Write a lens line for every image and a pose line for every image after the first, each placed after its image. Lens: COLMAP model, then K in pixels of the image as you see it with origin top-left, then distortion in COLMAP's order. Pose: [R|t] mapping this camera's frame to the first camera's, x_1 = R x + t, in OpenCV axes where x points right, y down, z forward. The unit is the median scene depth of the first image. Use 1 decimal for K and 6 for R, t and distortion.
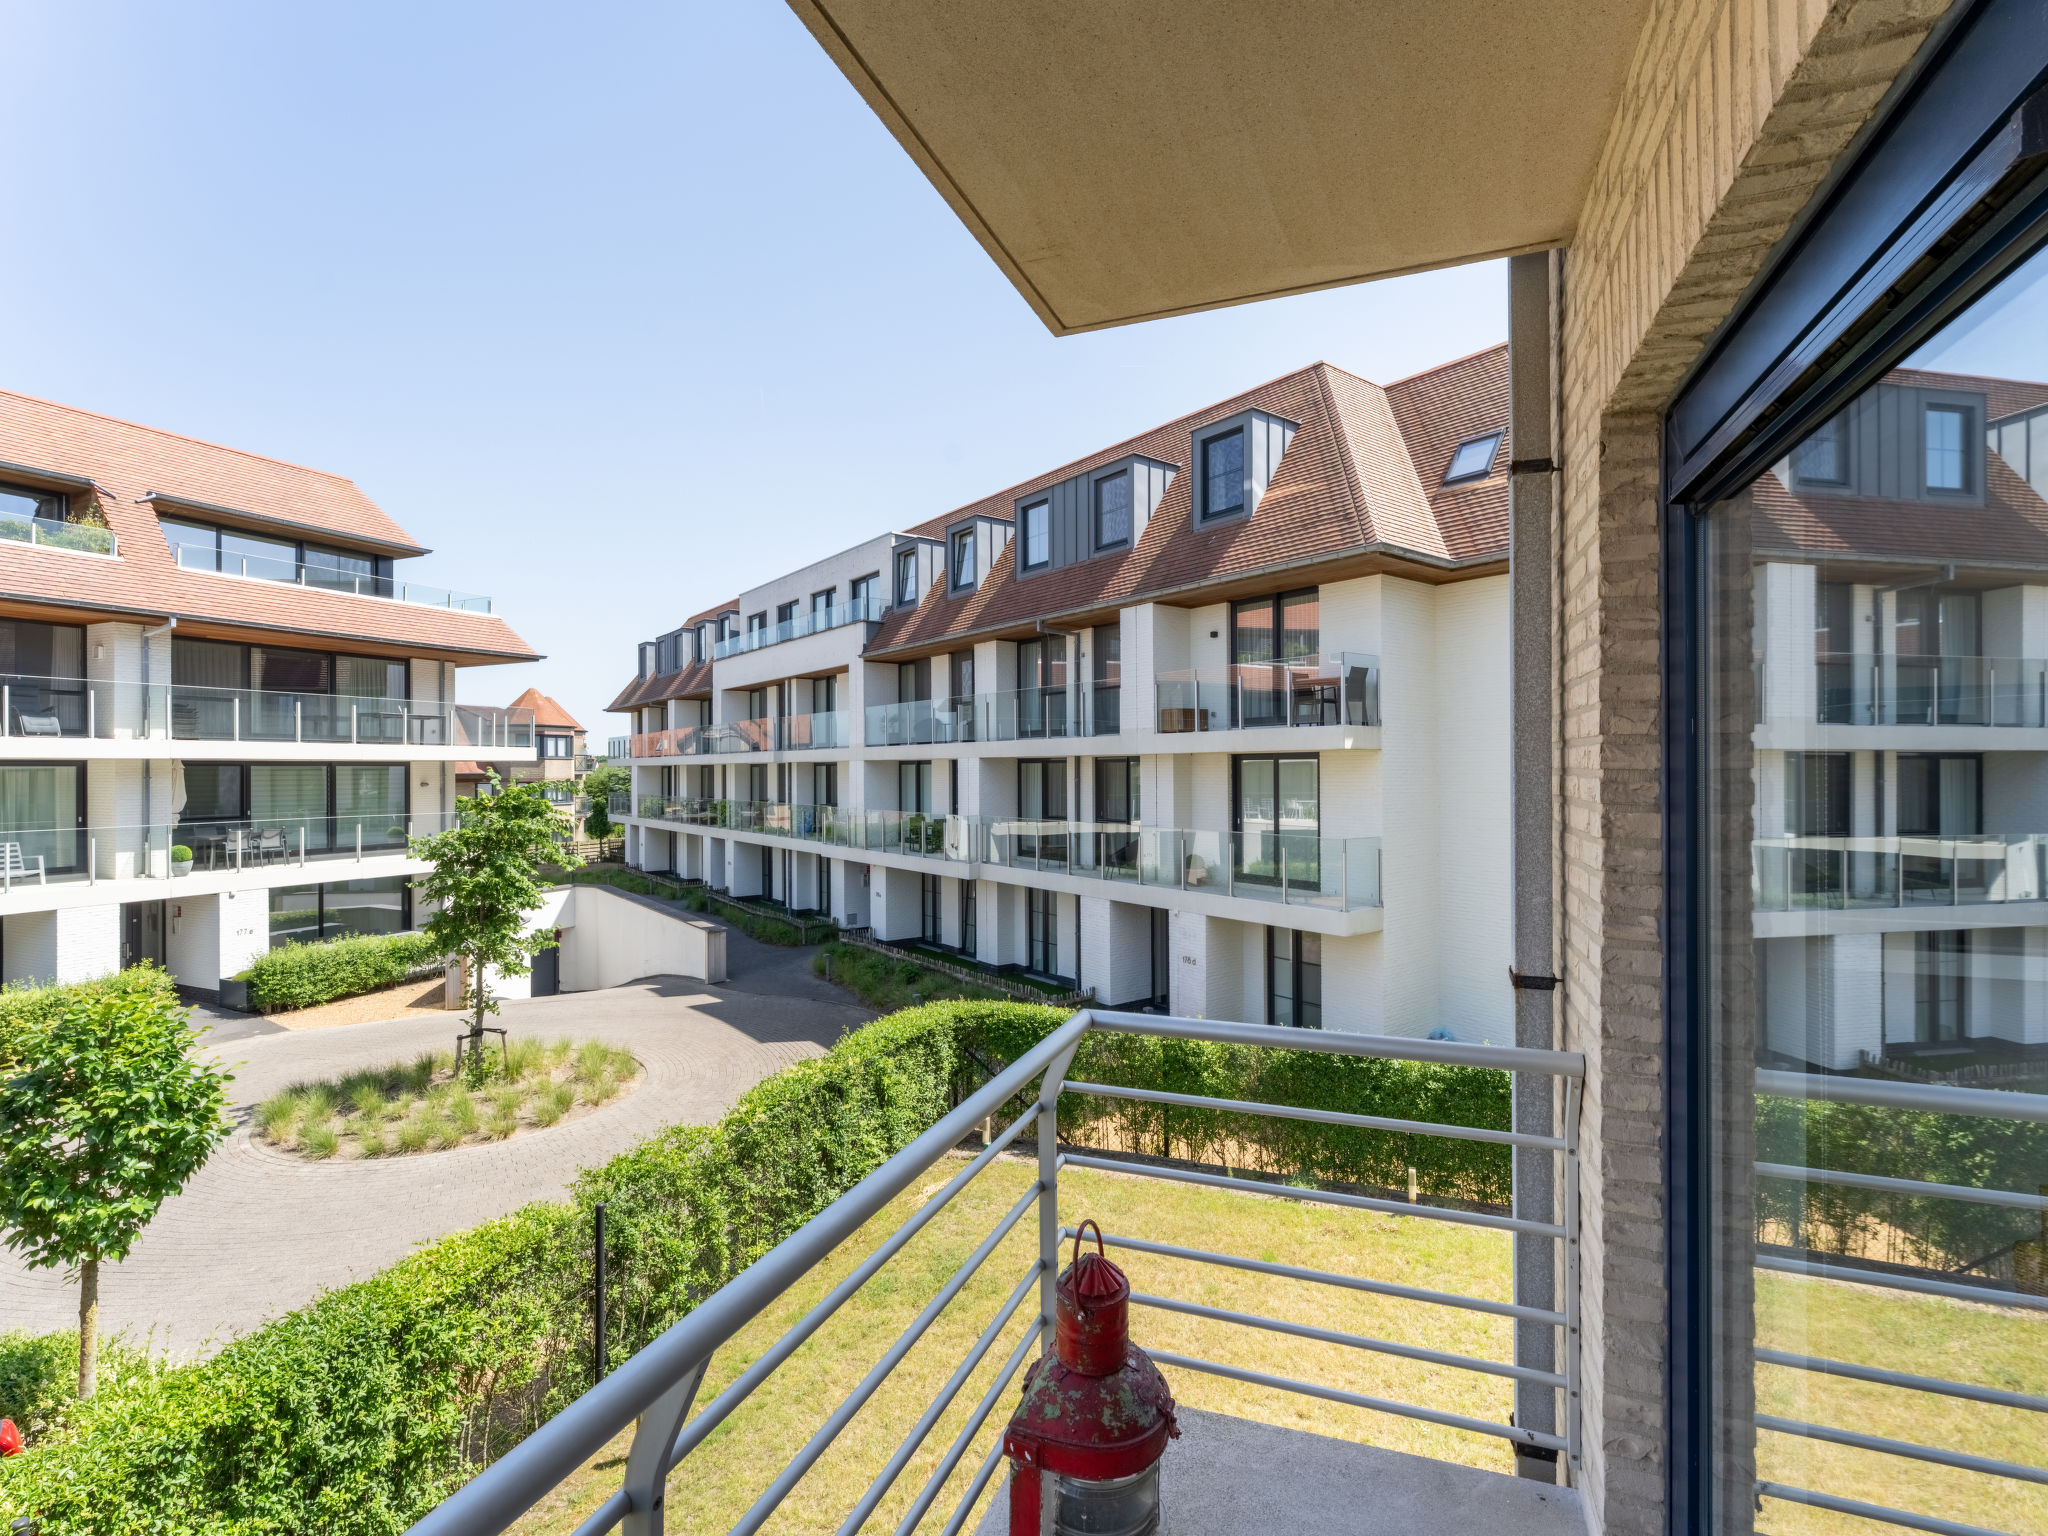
lens RADIAL K [[966.0, 0, 1040.7], [0, 966.0, 766.6], [0, 0, 1]] dist [0.005173, -0.004178]
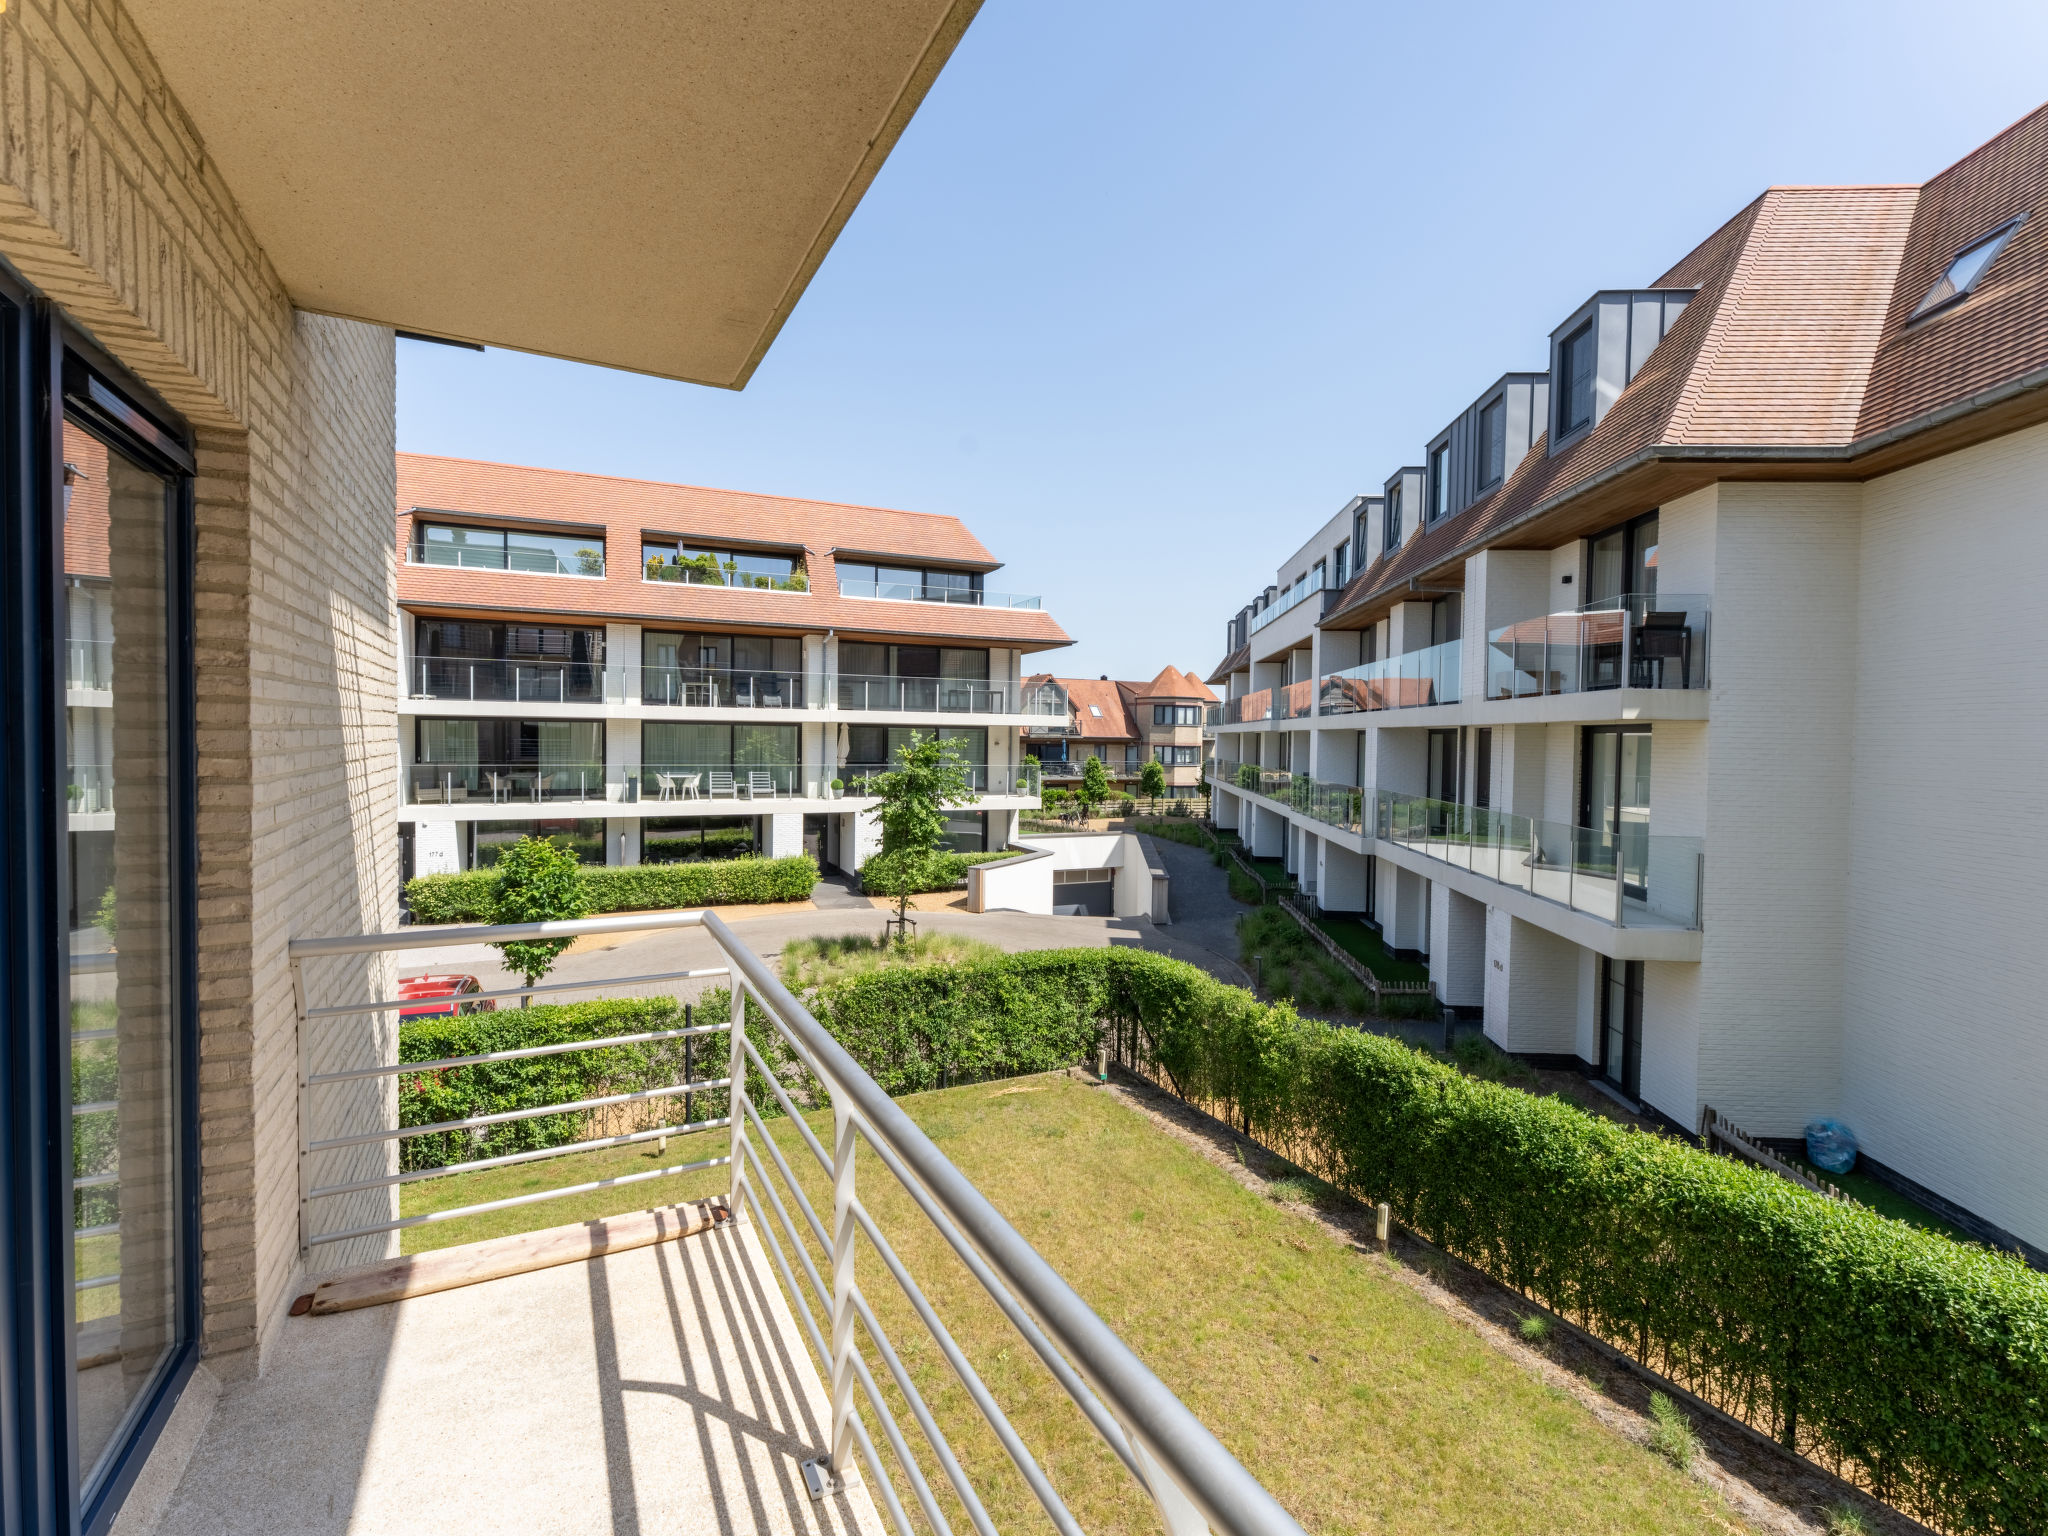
lens RADIAL K [[966.0, 0, 1042.9], [0, 966.0, 768.1], [0, 0, 1]] dist [0.005173, -0.004178]
pose [[0.743468, 0.038936, -0.667637, 0.365673], [-0.017124, 0.999085, 0.039197, -0.001291], [0.668552, -0.017709, 0.743455, 0.081053]]
